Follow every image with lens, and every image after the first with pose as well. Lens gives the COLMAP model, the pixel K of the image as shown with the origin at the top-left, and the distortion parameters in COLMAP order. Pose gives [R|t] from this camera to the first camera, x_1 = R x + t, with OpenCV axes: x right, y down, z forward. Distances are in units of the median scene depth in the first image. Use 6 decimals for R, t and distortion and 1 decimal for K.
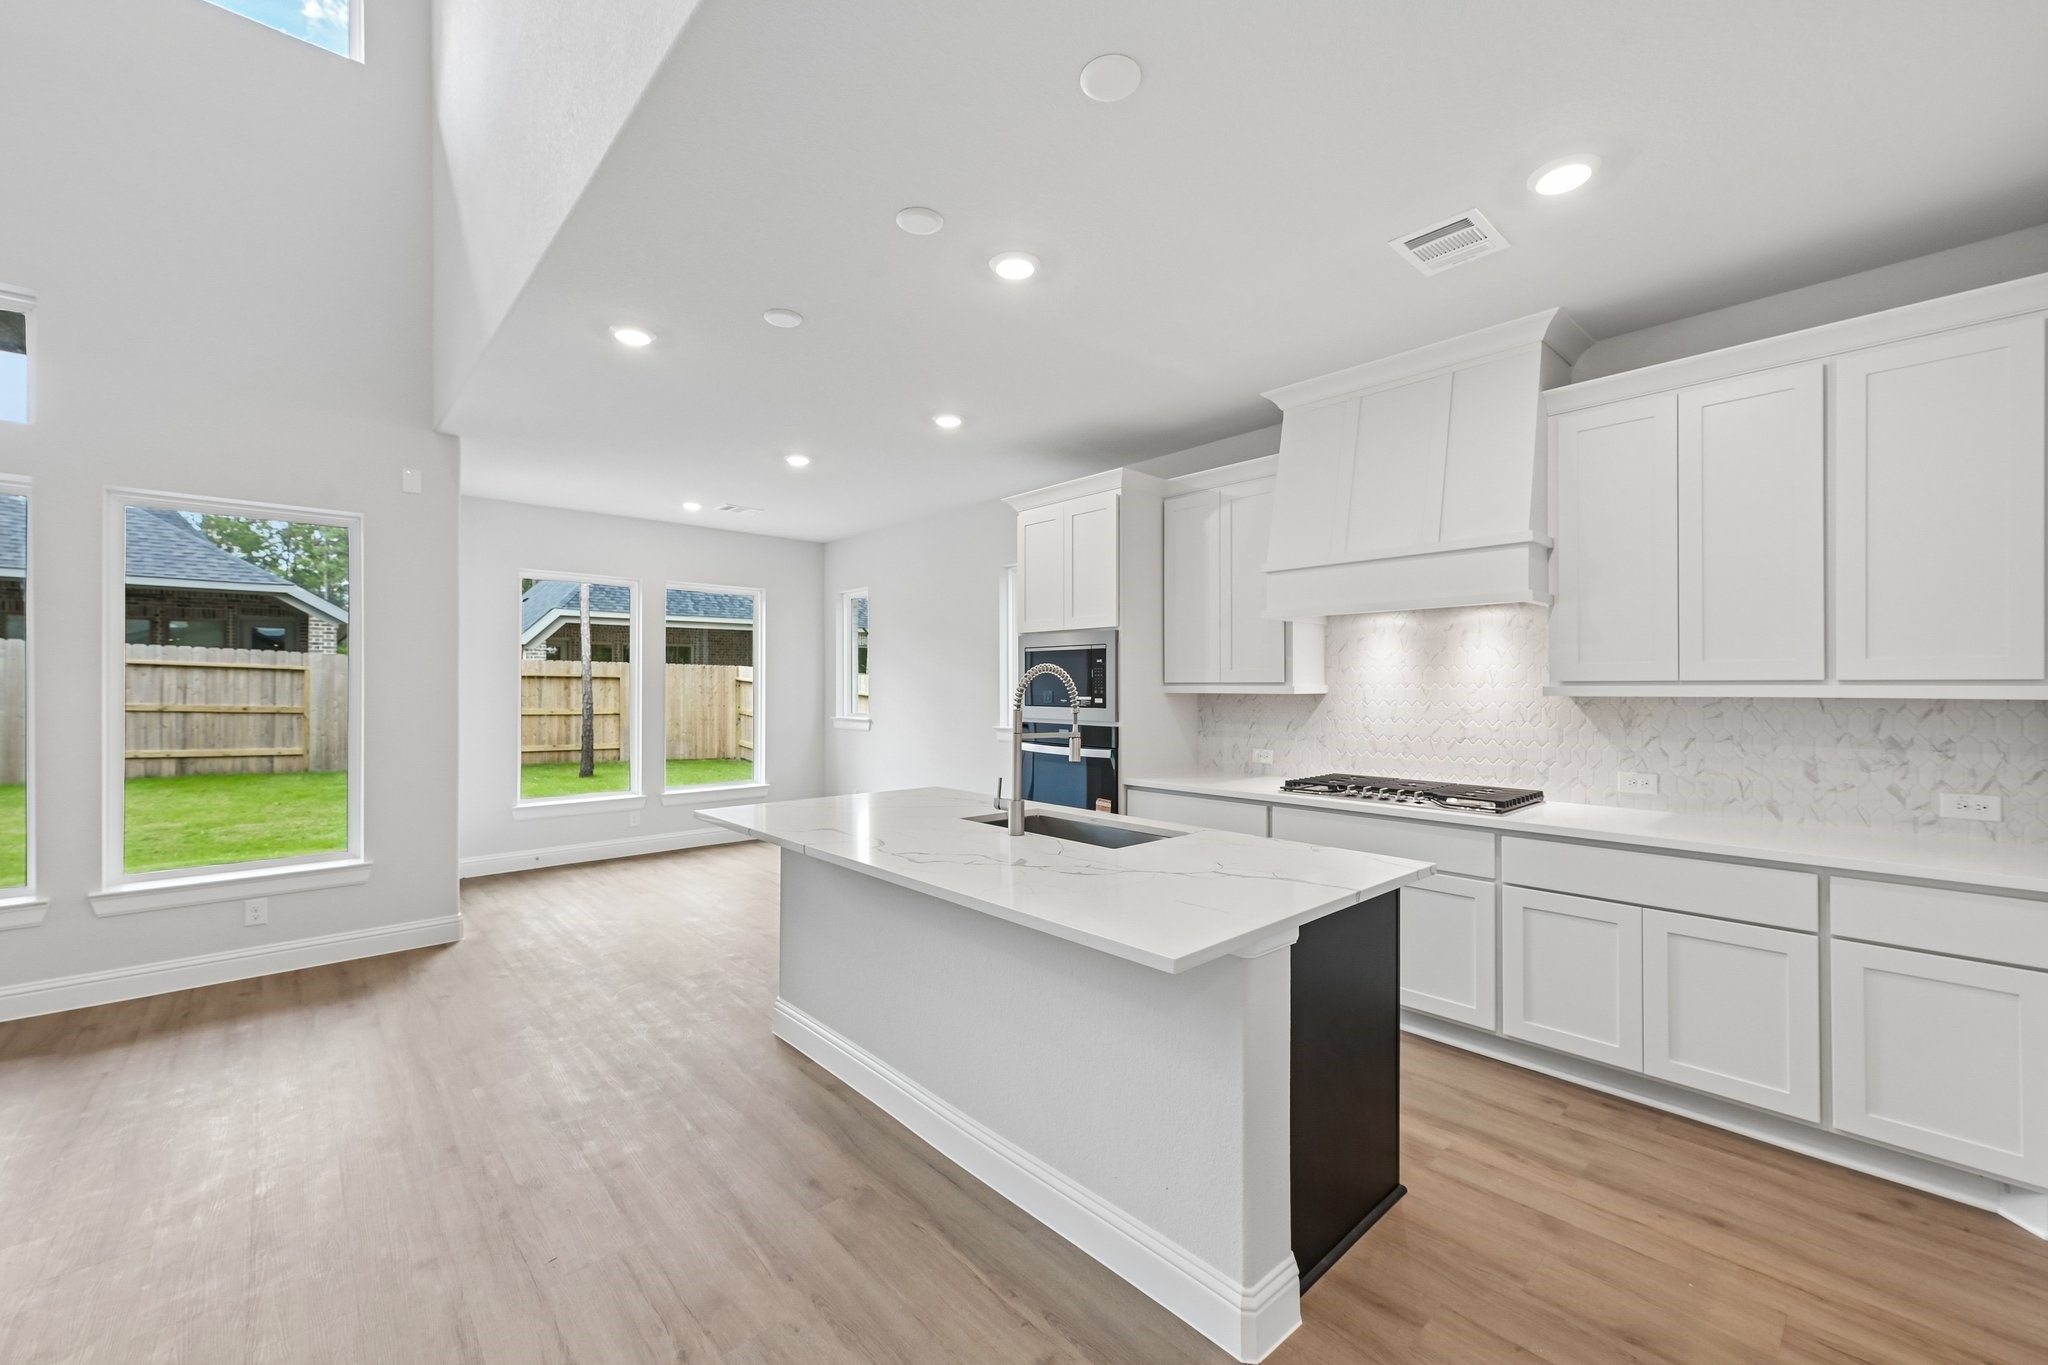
lens RADIAL K [[819.6, 0, 1024.0], [0, 819.6, 682.5], [0, 0, 1]] dist [0.007007, -0.000181]
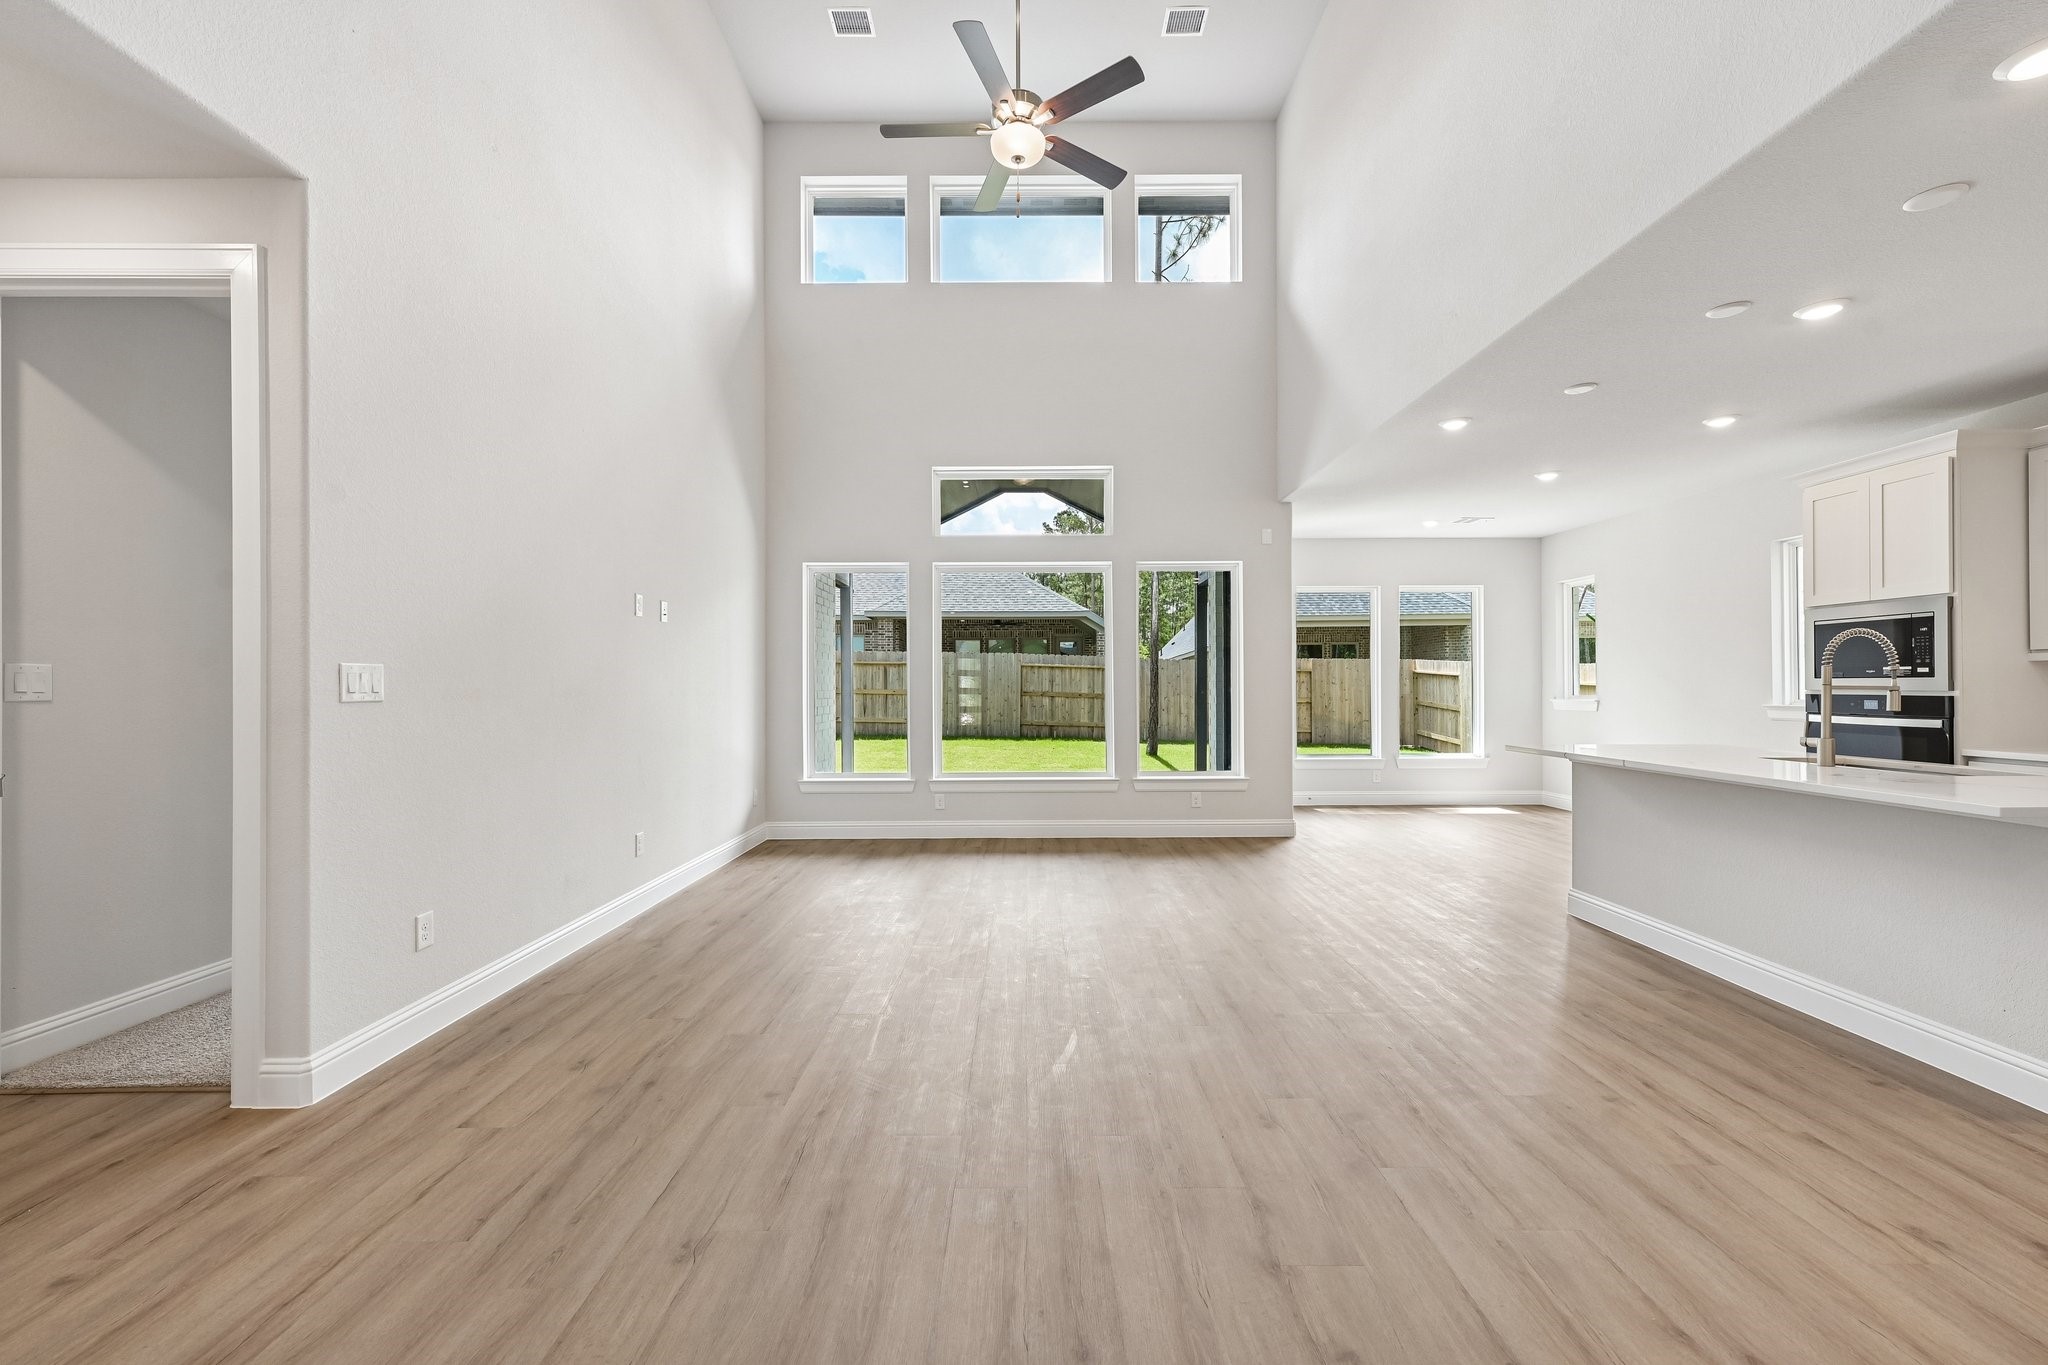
lens RADIAL K [[819.6, 0, 1024.0], [0, 819.6, 682.5], [0, 0, 1]] dist [0.007007, -0.000181]
pose [[0.741547, -0.005587, -0.670877, -0.045601], [0.006266, 0.999979, -0.001402, 0.033463], [0.670871, -0.003164, 0.741567, -0.478258]]
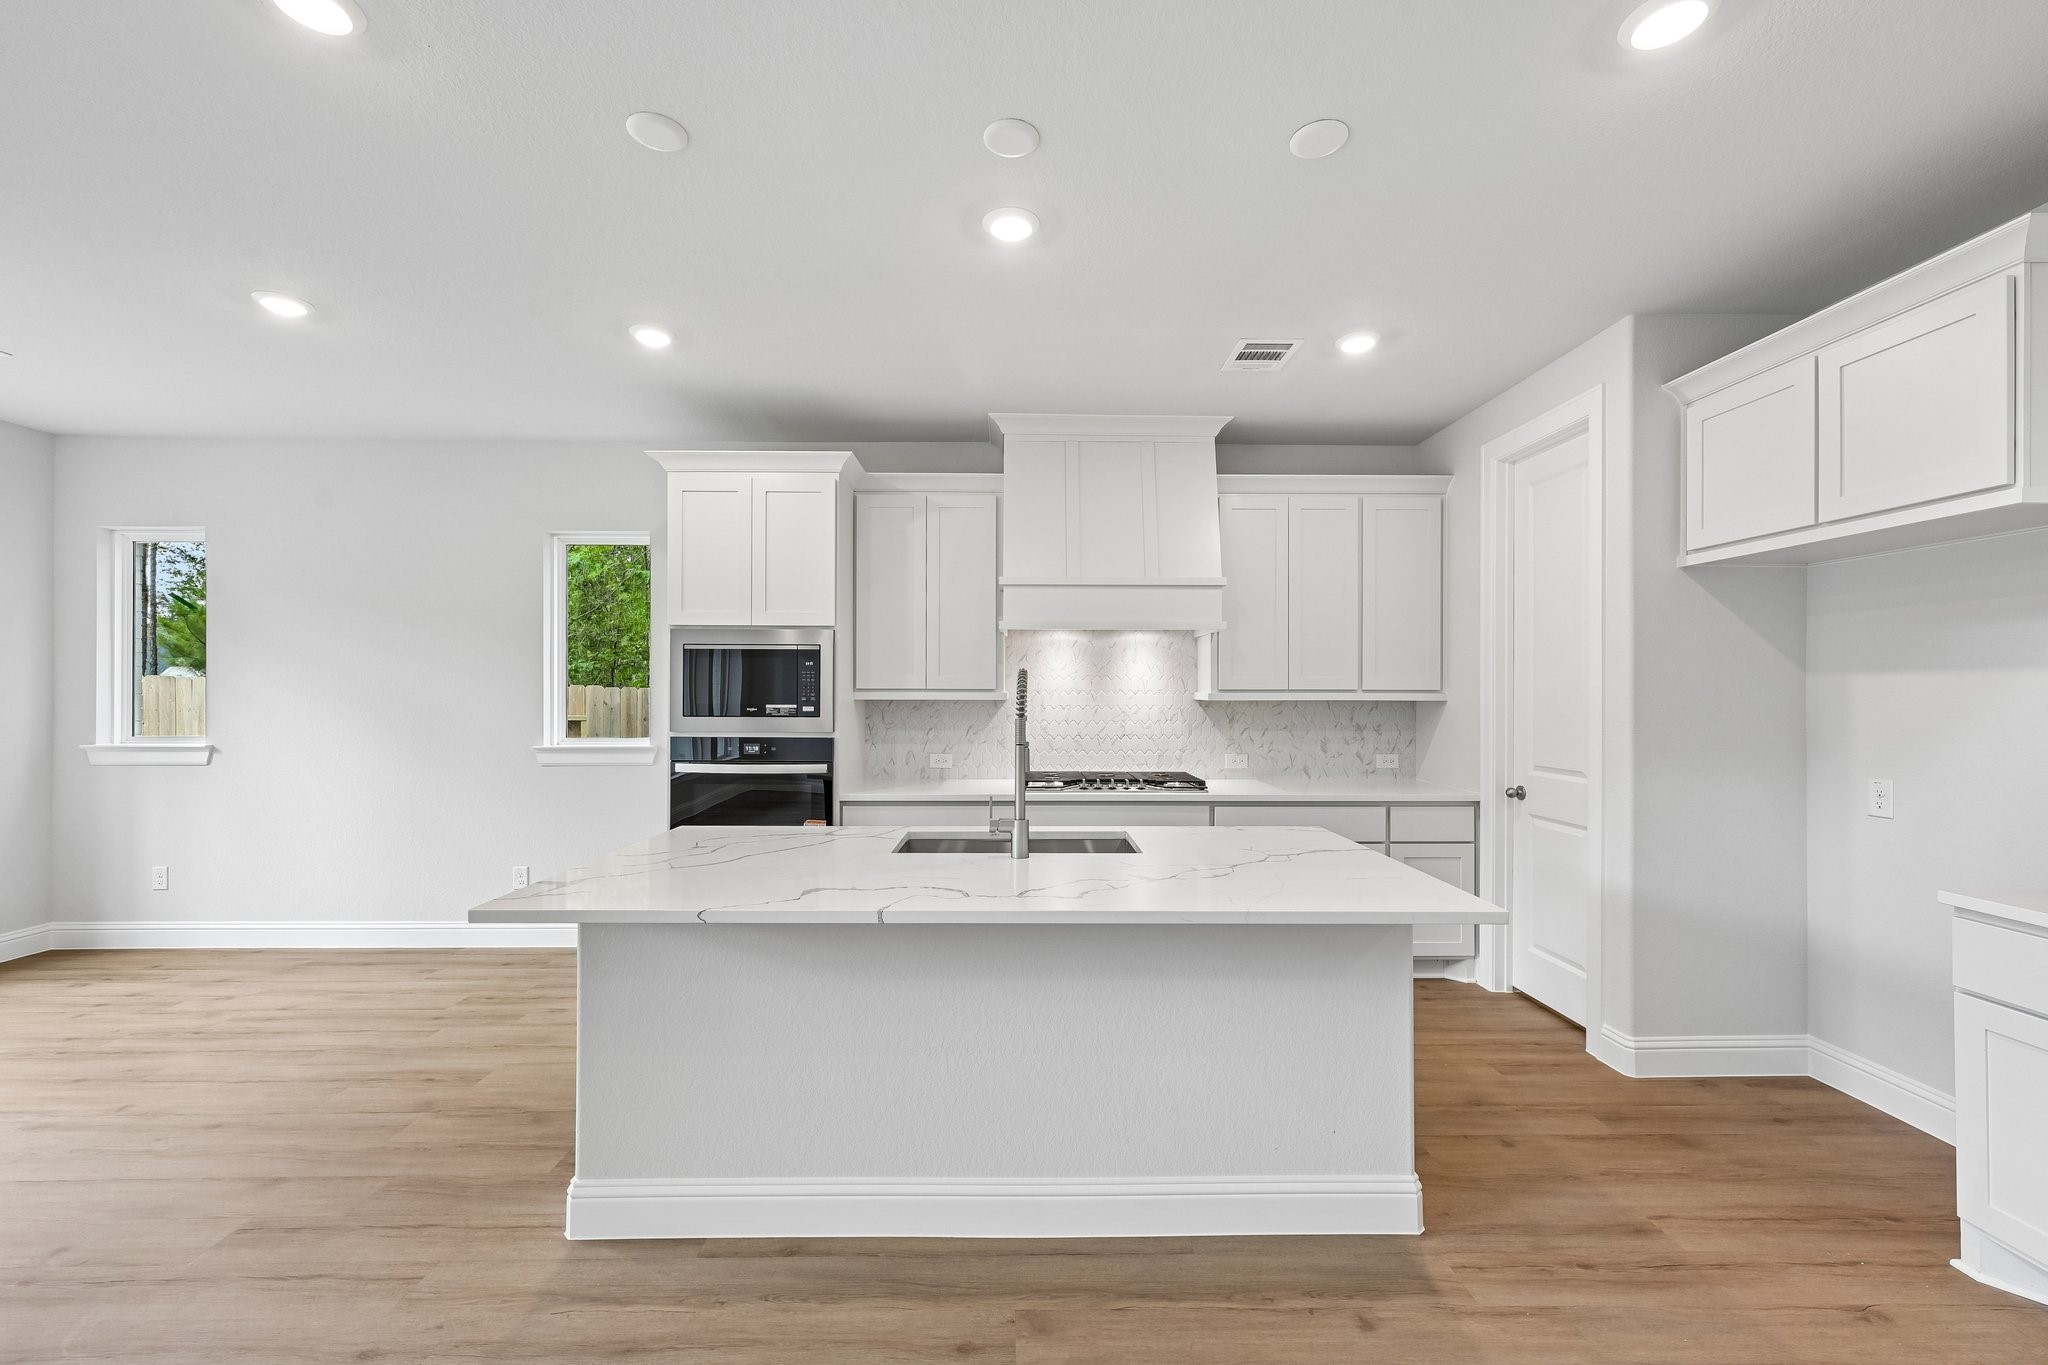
lens RADIAL K [[826.8, 0, 1020.3], [0, 826.8, 689.1], [0, 0, 1]] dist [0.007503, -0.000027]
pose [[0.662454, 0.004206, 0.749090, -0.441862], [-0.005692, 0.999984, -0.000581, 0.000143], [-0.749081, -0.003879, 0.662468, 0.252229]]
